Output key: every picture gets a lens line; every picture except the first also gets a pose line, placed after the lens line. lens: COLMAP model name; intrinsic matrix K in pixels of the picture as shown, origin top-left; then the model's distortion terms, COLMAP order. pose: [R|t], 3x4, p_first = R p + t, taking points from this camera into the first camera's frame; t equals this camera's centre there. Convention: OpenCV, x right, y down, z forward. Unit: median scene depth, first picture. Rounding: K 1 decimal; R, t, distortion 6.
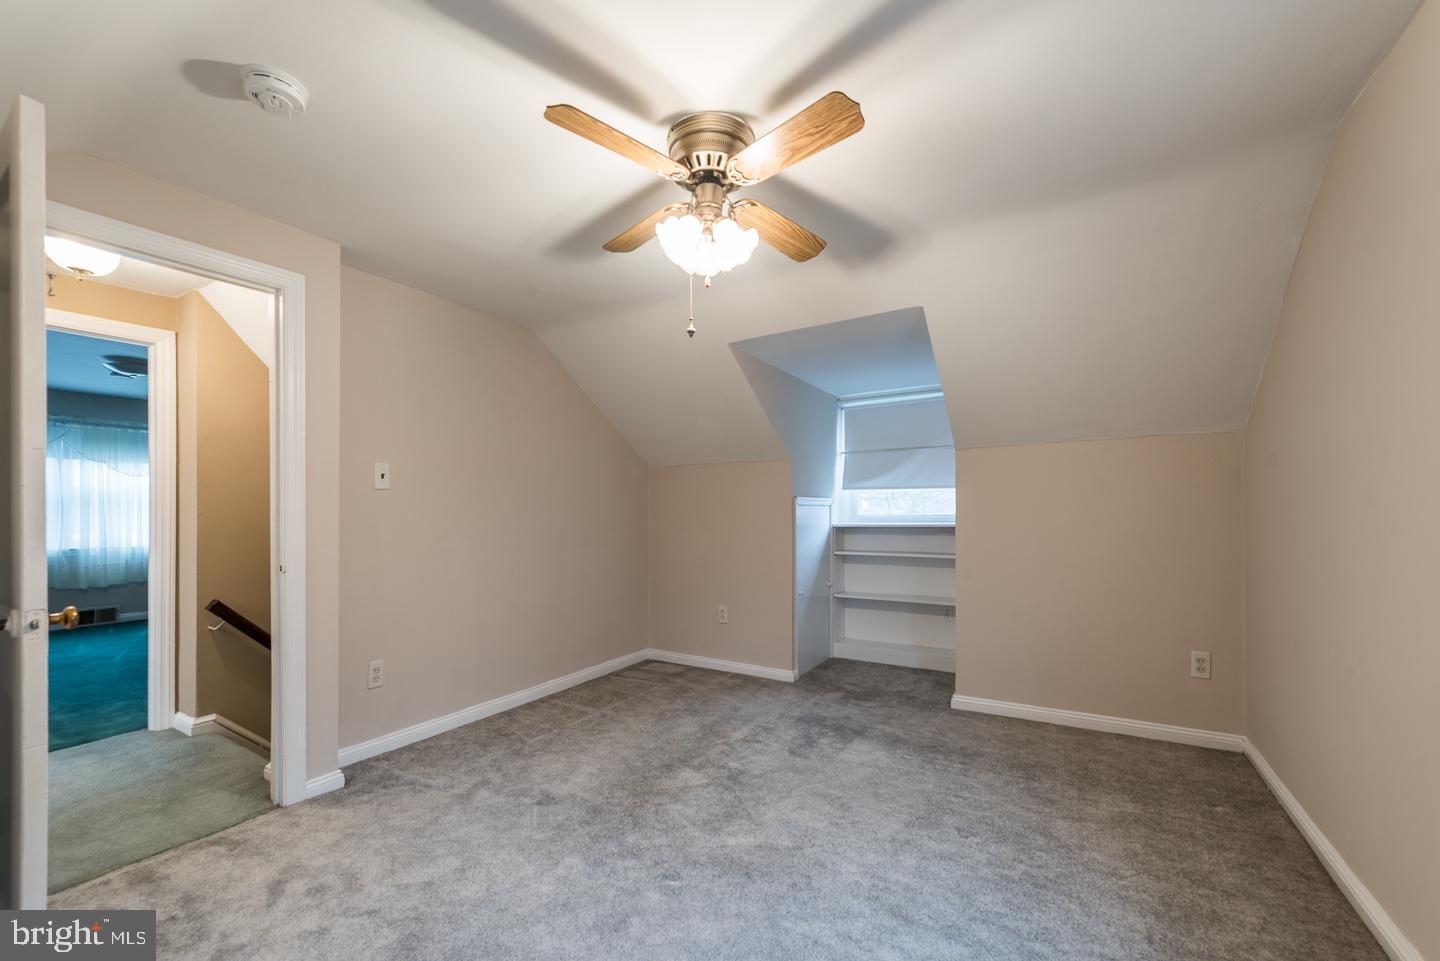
lens RADIAL K [[582.1, 0, 704.5], [0, 582.1, 509.7], [0, 0, 1]] dist [0.011499, -0.002360]
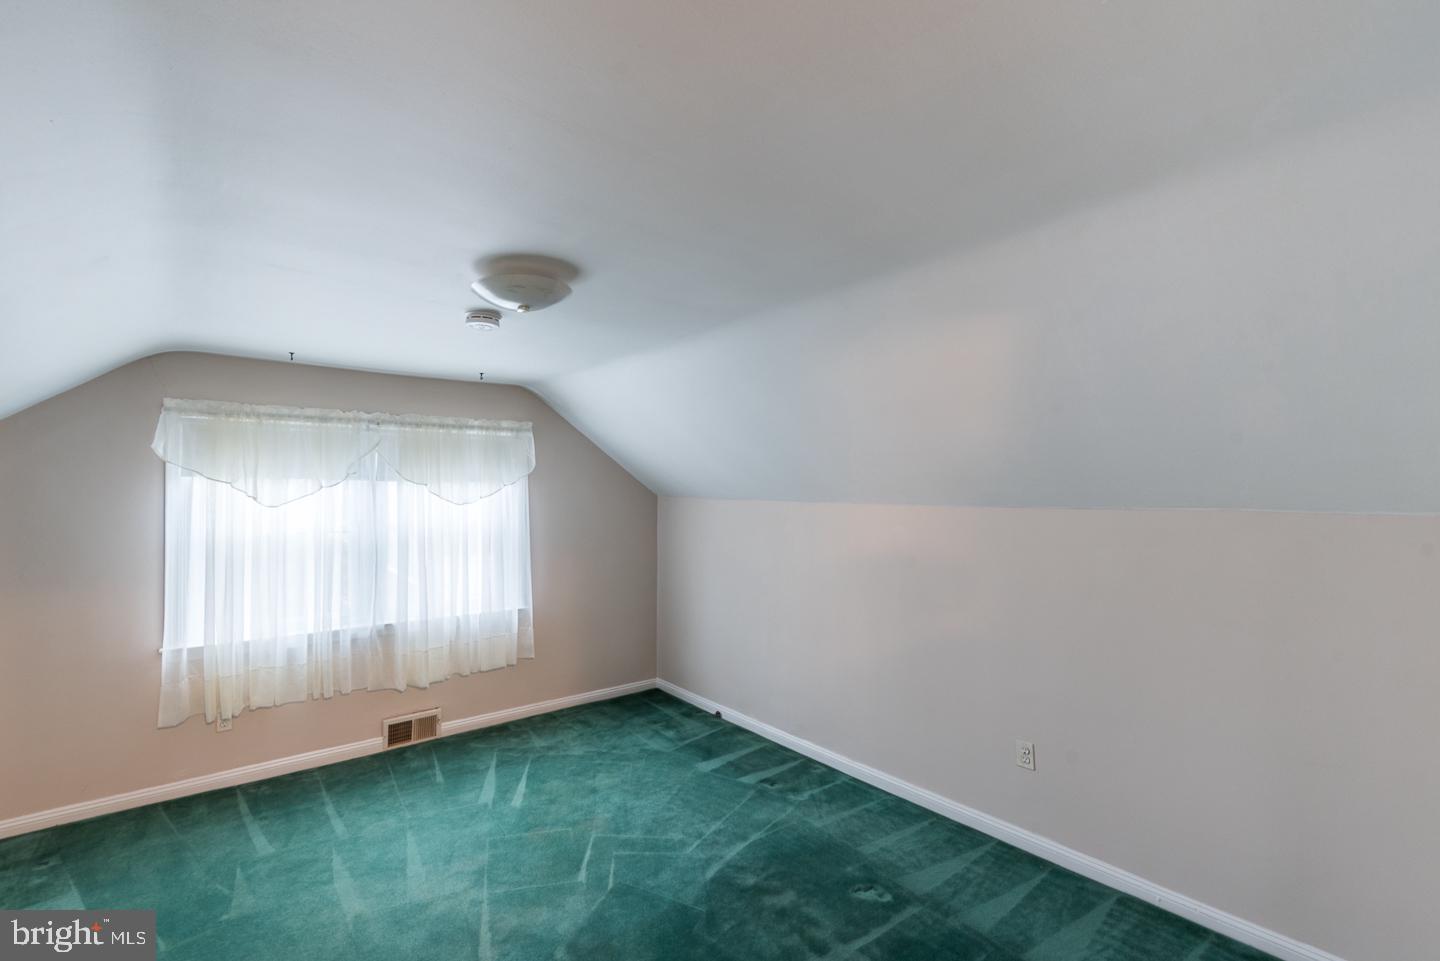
lens RADIAL K [[624.4, 0, 639.7], [0, 624.4, 476.7], [0, 0, 1]] dist [0.003673, -0.000153]
pose [[0.924233, -0.011220, -0.381665, -0.563929], [0.003903, 0.999794, -0.019939, -0.075542], [0.381810, 0.016939, 0.924086, 0.478631]]
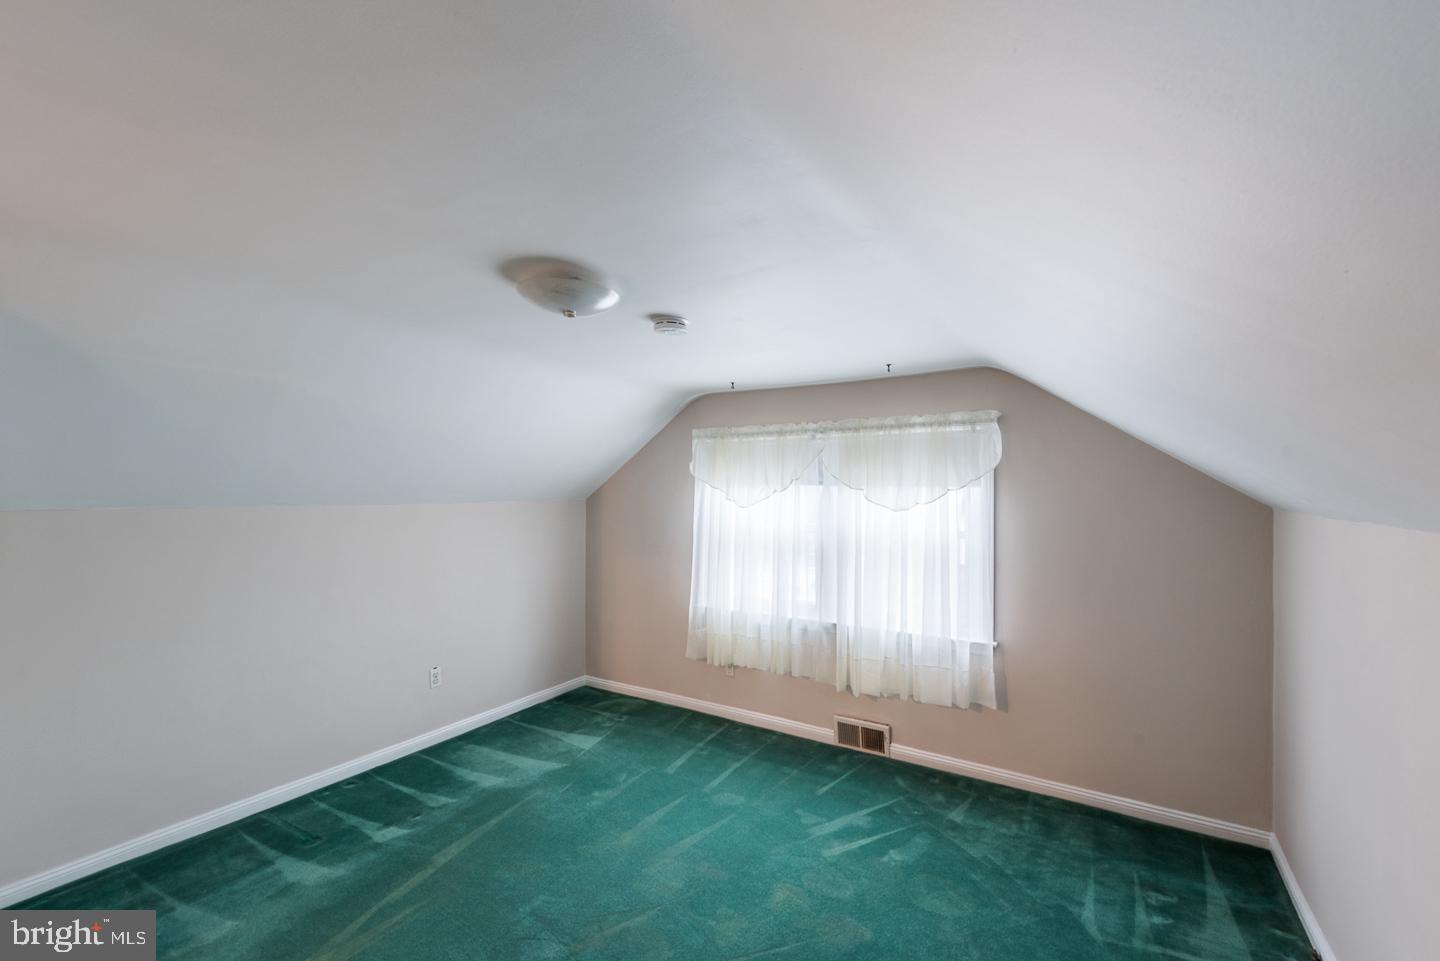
lens RADIAL K [[582.1, 0, 730.6], [0, 582.1, 474.2], [0, 0, 1]] dist [0.011499, -0.002360]
pose [[0.023250, -0.032983, -0.999185, -0.420087], [-0.001907, 0.999452, -0.033036, -0.076505], [0.999728, 0.002674, 0.023175, 0.860935]]
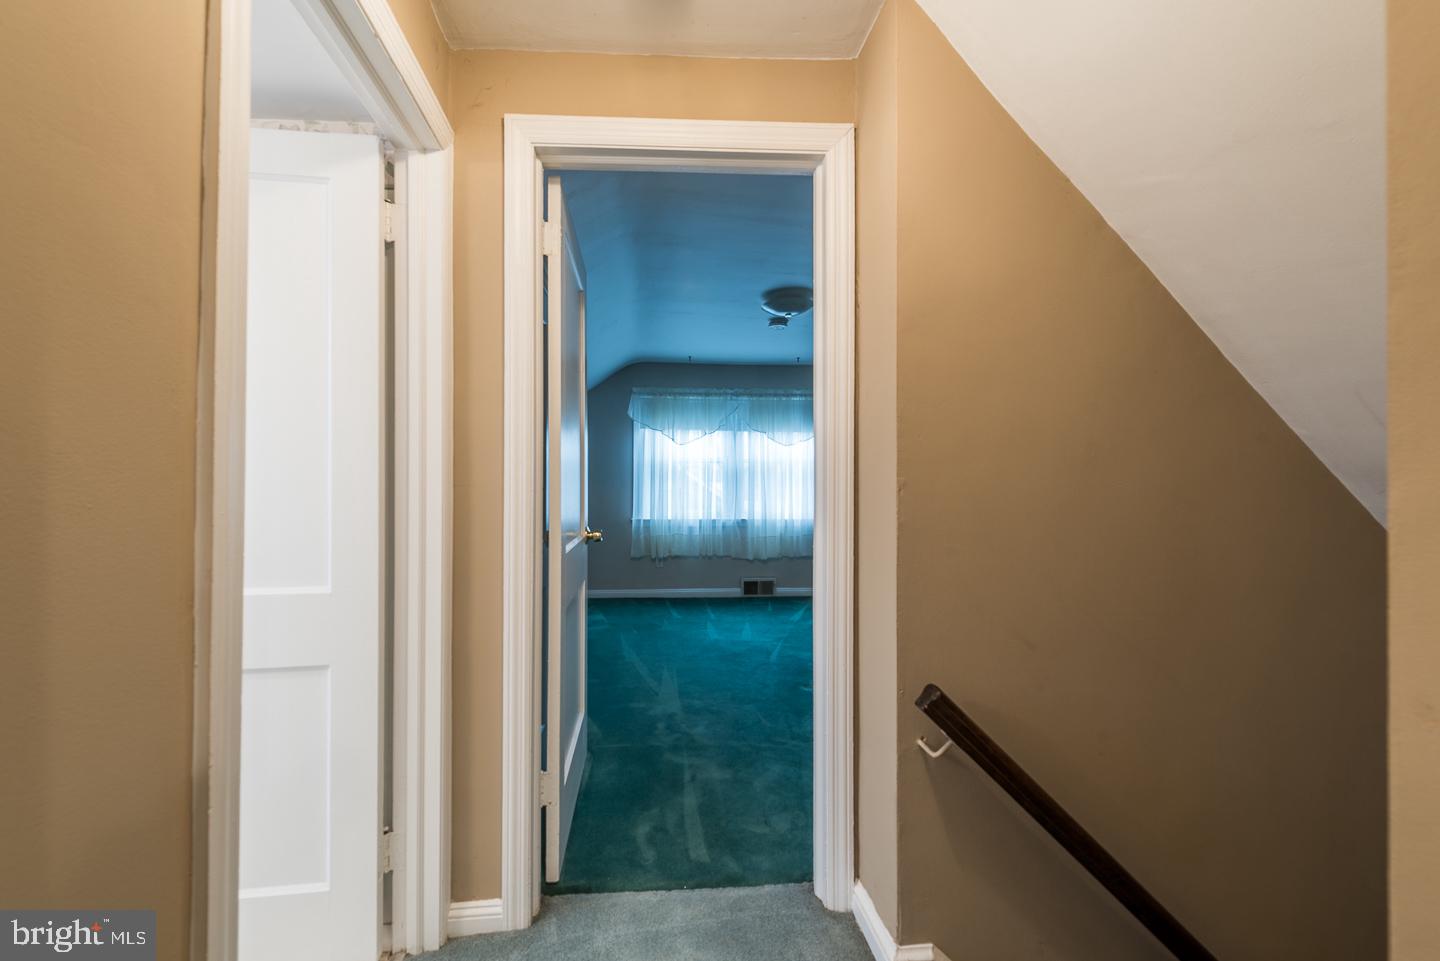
lens RADIAL K [[582.1, 0, 674.6], [0, 582.1, 477.0], [0, 0, 1]] dist [0.011499, -0.002360]
pose [[0.576791, -0.005560, -0.816873, -0.315733], [-0.002685, 0.999959, -0.008702, 0.002816], [0.816887, 0.007212, 0.576752, 0.317799]]
